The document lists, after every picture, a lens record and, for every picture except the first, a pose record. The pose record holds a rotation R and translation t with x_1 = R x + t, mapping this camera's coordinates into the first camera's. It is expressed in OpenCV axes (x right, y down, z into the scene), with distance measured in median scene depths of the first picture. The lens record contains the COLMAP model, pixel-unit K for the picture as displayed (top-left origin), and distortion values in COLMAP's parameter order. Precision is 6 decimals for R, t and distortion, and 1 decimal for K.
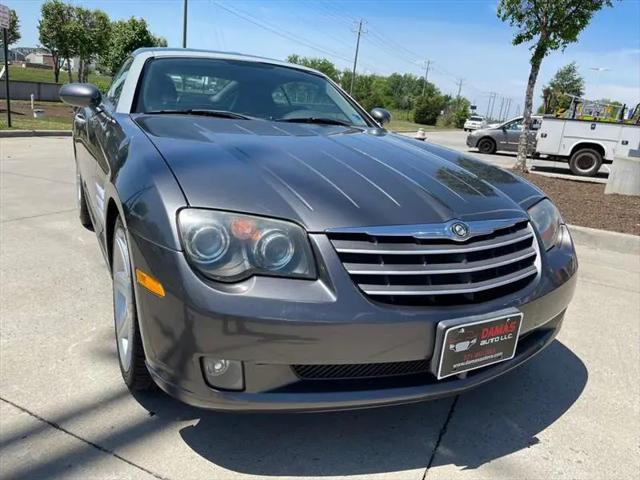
lens RADIAL K [[486.0, 0, 324.7], [0, 486.0, 242.7], [0, 0, 1]] dist [0.082678, -0.117957]
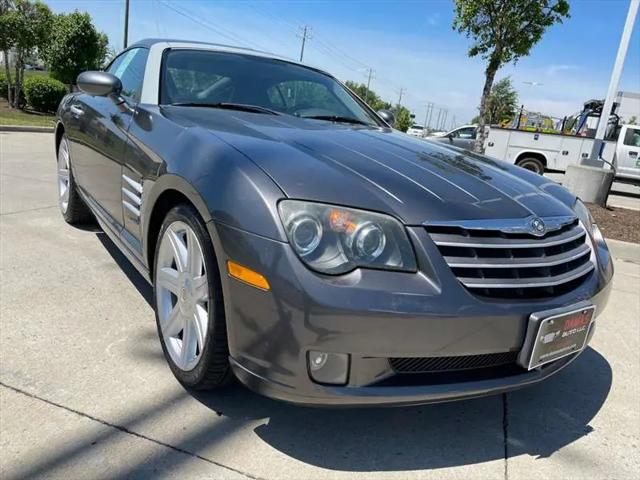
lens RADIAL K [[486.0, 0, 316.3], [0, 486.0, 242.4], [0, 0, 1]] dist [0.082678, -0.117957]
pose [[0.994601, 0.005830, 0.103605, -0.251280], [-0.004860, 0.999942, -0.009615, 0.019140], [-0.103655, 0.009060, 0.994572, 0.018736]]
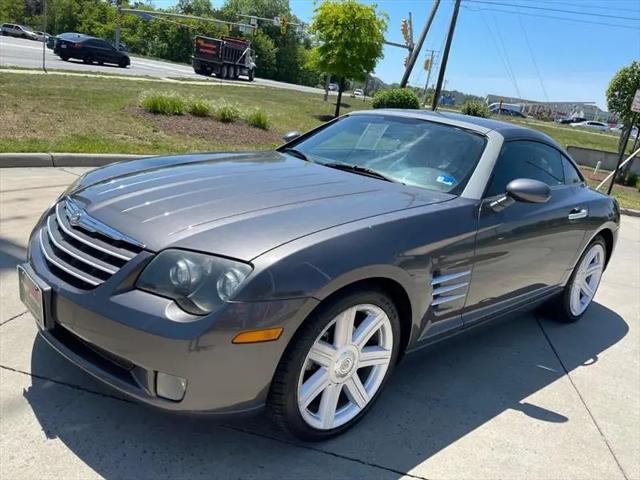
lens RADIAL K [[486.0, 0, 320.8], [0, 486.0, 244.7], [0, 0, 1]] dist [0.082678, -0.117957]
pose [[0.249122, 0.222877, -0.942478, 1.415550], [-0.376854, 0.918770, 0.117658, -0.298098], [0.892143, 0.325865, 0.312878, 1.020119]]
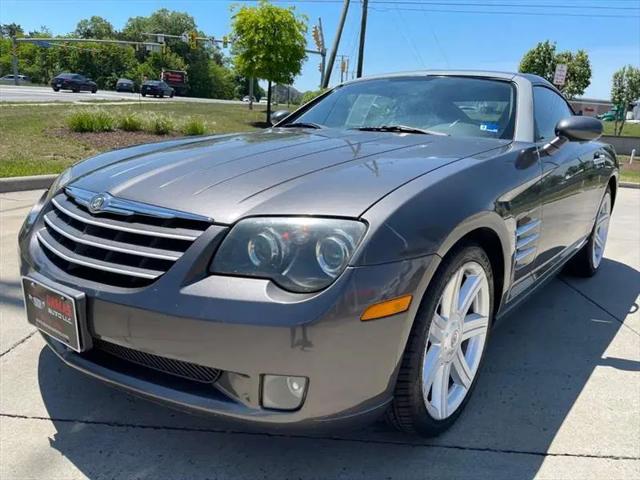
lens RADIAL K [[486.0, 0, 319.5], [0, 486.0, 240.3], [0, 0, 1]] dist [0.082678, -0.117957]
pose [[0.395757, 0.153473, -0.905440, 1.161602], [-0.261809, 0.963878, 0.048945, -0.099412], [0.880246, 0.217682, 0.421642, 0.851100]]
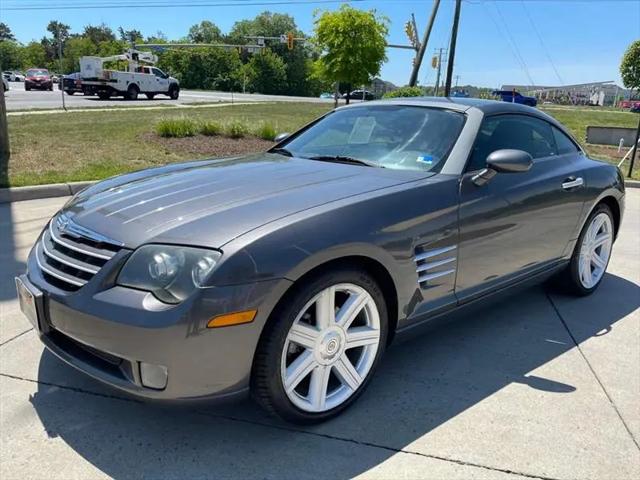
lens RADIAL K [[486.0, 0, 315.7], [0, 486.0, 234.6], [0, 0, 1]] dist [0.082678, -0.117957]
pose [[0.205018, 0.163542, -0.964998, 1.474645], [-0.281586, 0.954113, 0.101873, -0.285613], [0.937378, 0.250844, 0.241661, 1.136508]]
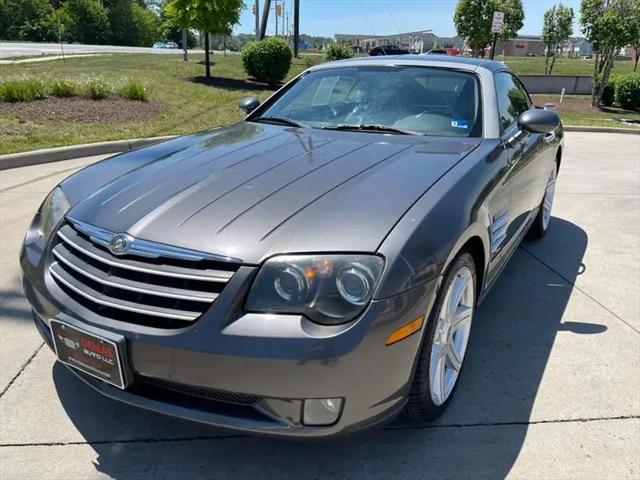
lens RADIAL K [[486.0, 0, 322.1], [0, 486.0, 235.7], [0, 0, 1]] dist [0.082678, -0.117957]
pose [[0.507011, 0.208343, -0.836381, 1.154002], [-0.206482, 0.971452, 0.116820, -0.213429], [0.836842, 0.113469, 0.535555, 0.688586]]
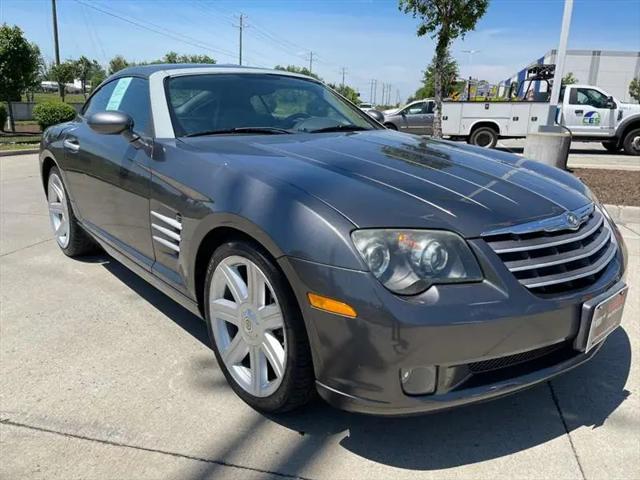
lens RADIAL K [[486.0, 0, 314.3], [0, 486.0, 239.9], [0, 0, 1]] dist [0.082678, -0.117957]
pose [[0.976820, -0.122301, 0.175686, -0.434987], [0.121143, 0.992484, 0.017343, -0.061404], [-0.176487, 0.004342, 0.984293, -0.007338]]
